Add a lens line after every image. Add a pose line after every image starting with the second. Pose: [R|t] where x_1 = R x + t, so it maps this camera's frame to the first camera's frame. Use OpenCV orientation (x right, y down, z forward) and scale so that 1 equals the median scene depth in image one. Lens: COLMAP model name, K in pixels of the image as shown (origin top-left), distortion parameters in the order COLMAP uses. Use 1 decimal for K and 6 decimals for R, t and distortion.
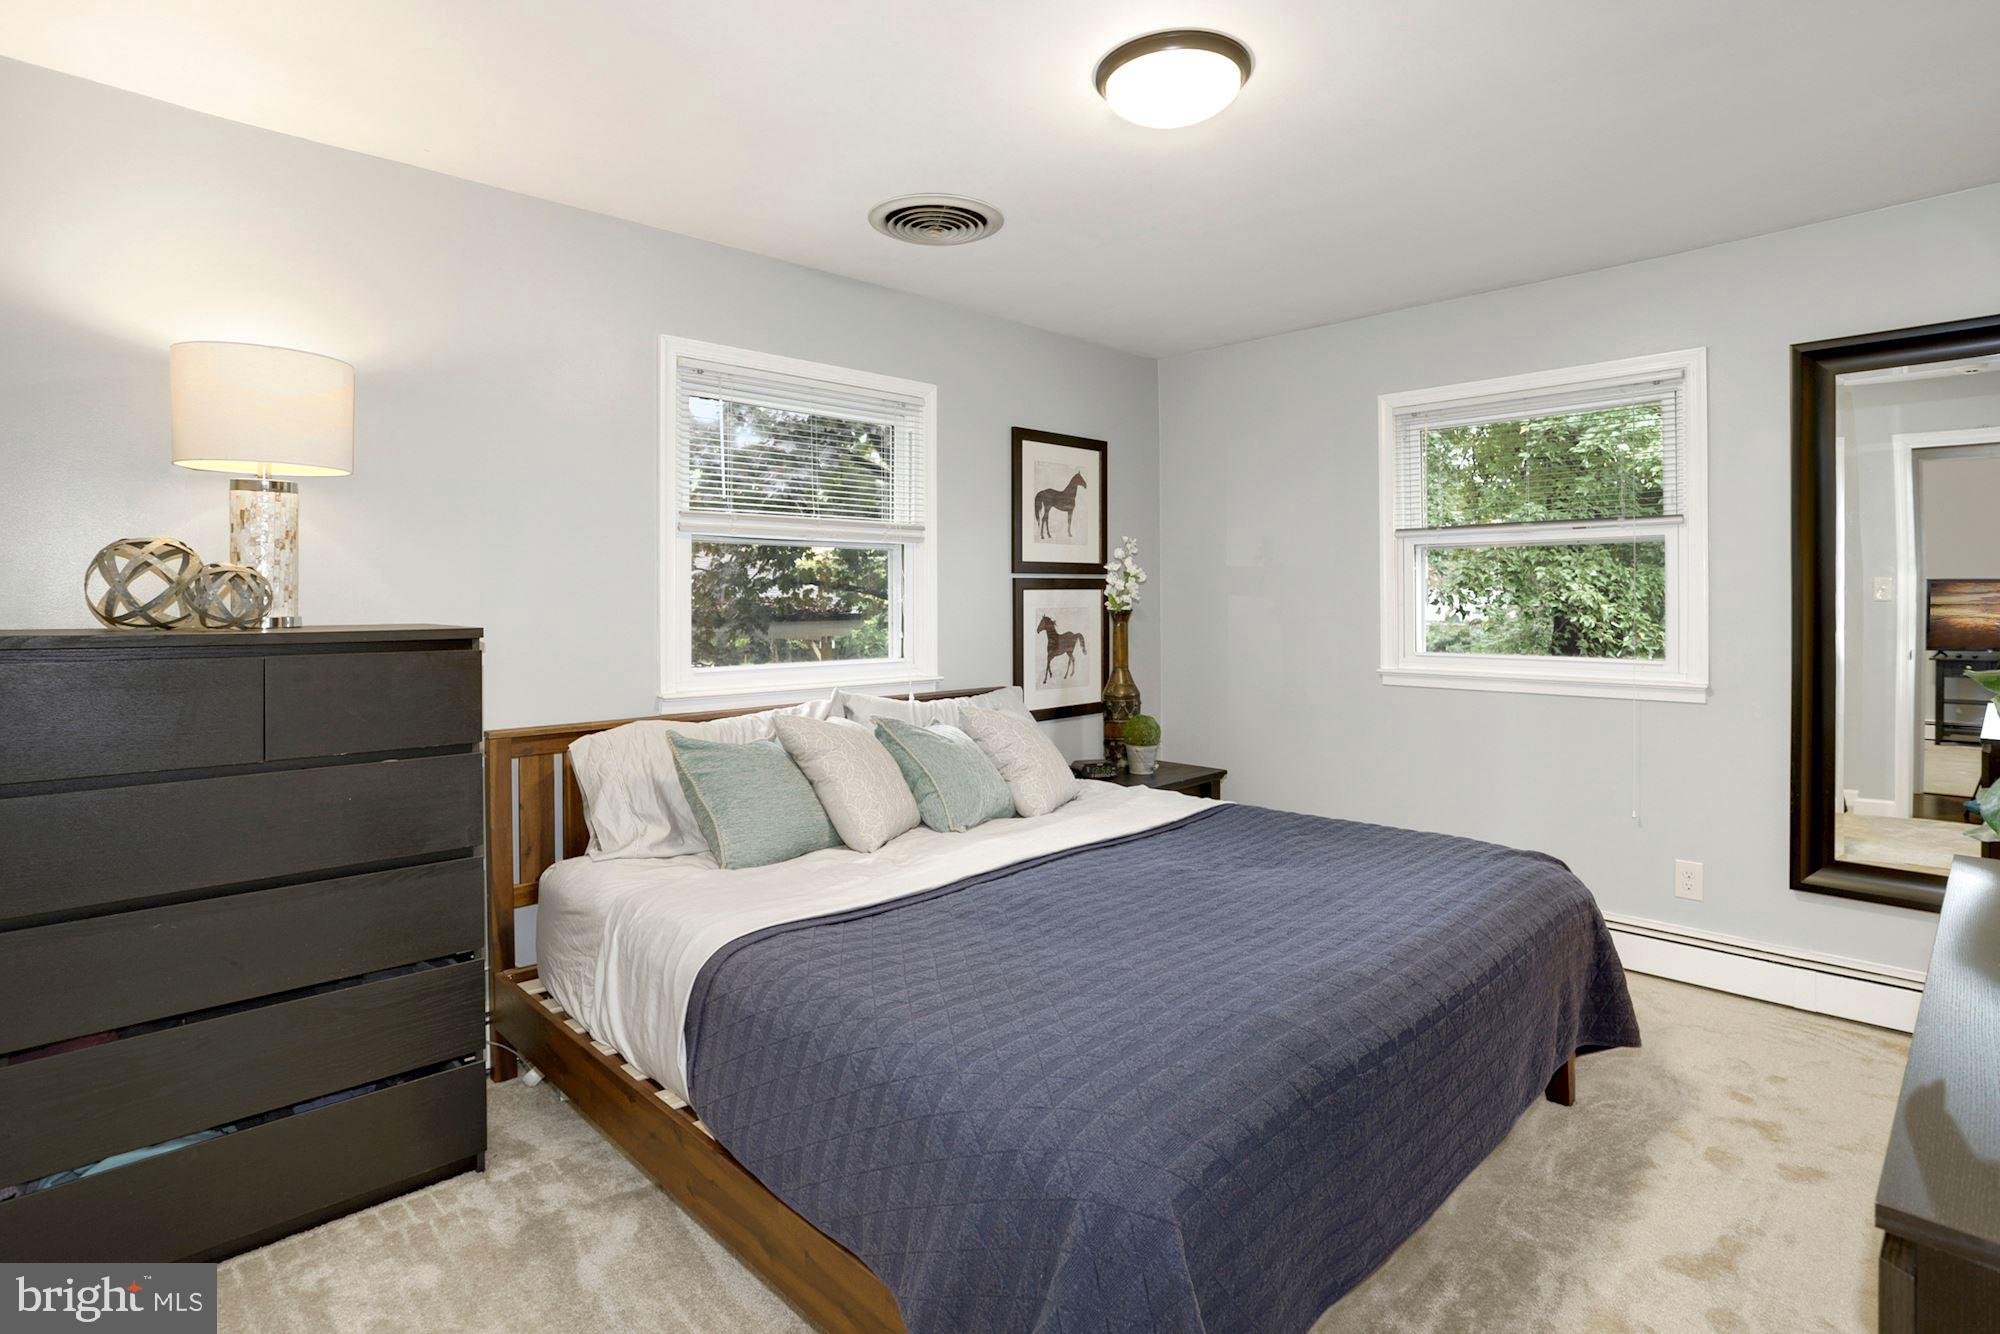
lens RADIAL K [[1025.5, 0, 999.4], [0, 1025.5, 588.4], [0, 0, 1]] dist [-0.050501, 0.030395]
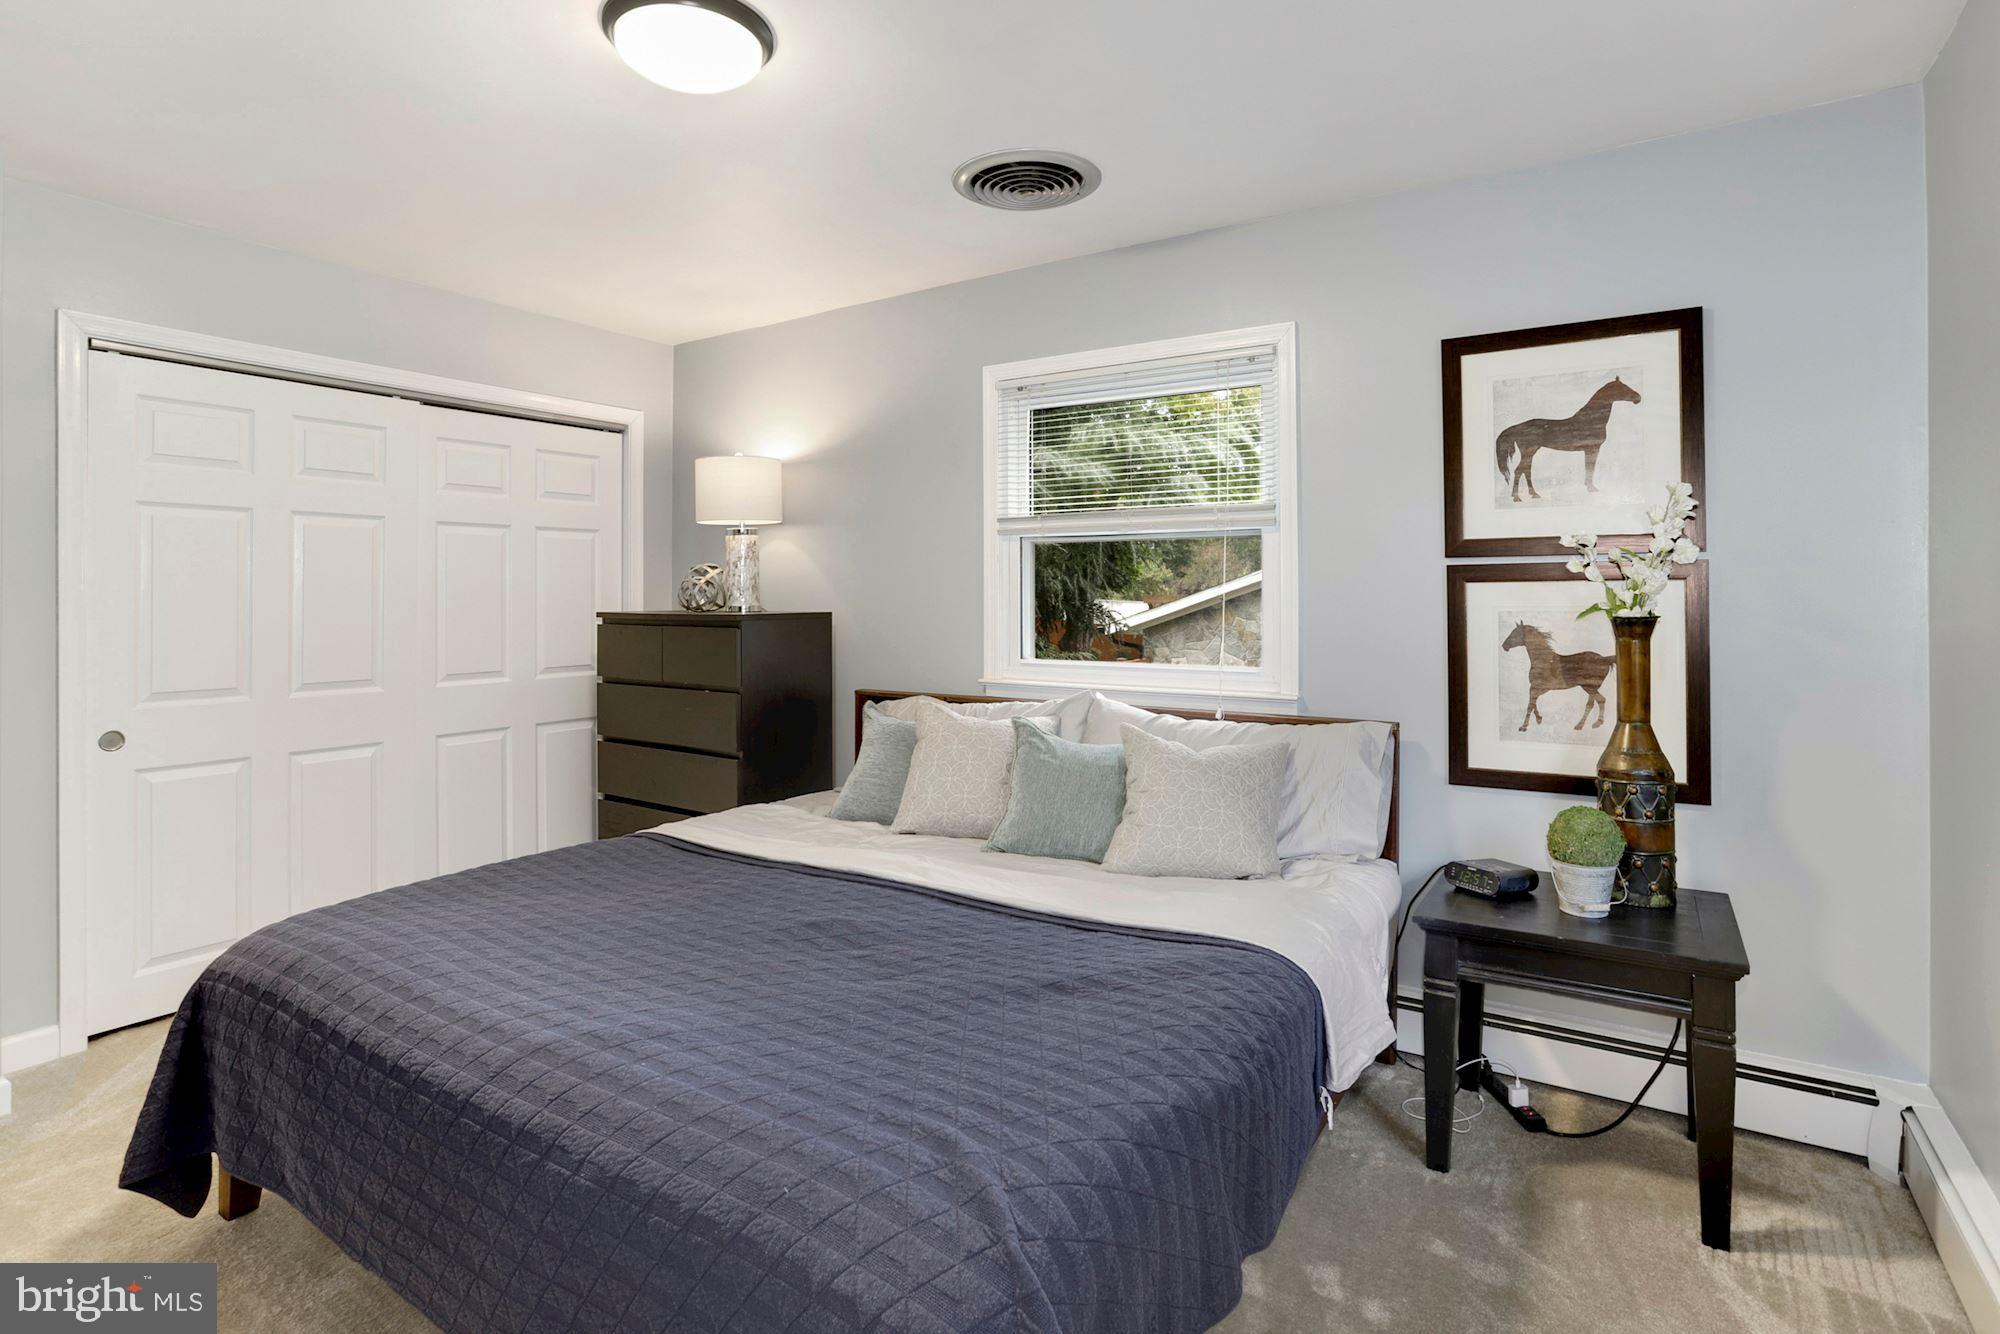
lens RADIAL K [[1025.5, 0, 999.4], [0, 1025.5, 588.4], [0, 0, 1]] dist [-0.050501, 0.030395]
pose [[0.210743, -0.003627, -0.977535, 0.595935], [0.010211, 0.999947, -0.001508, 0.002974], [0.977488, -0.009664, 0.210768, 0.568357]]
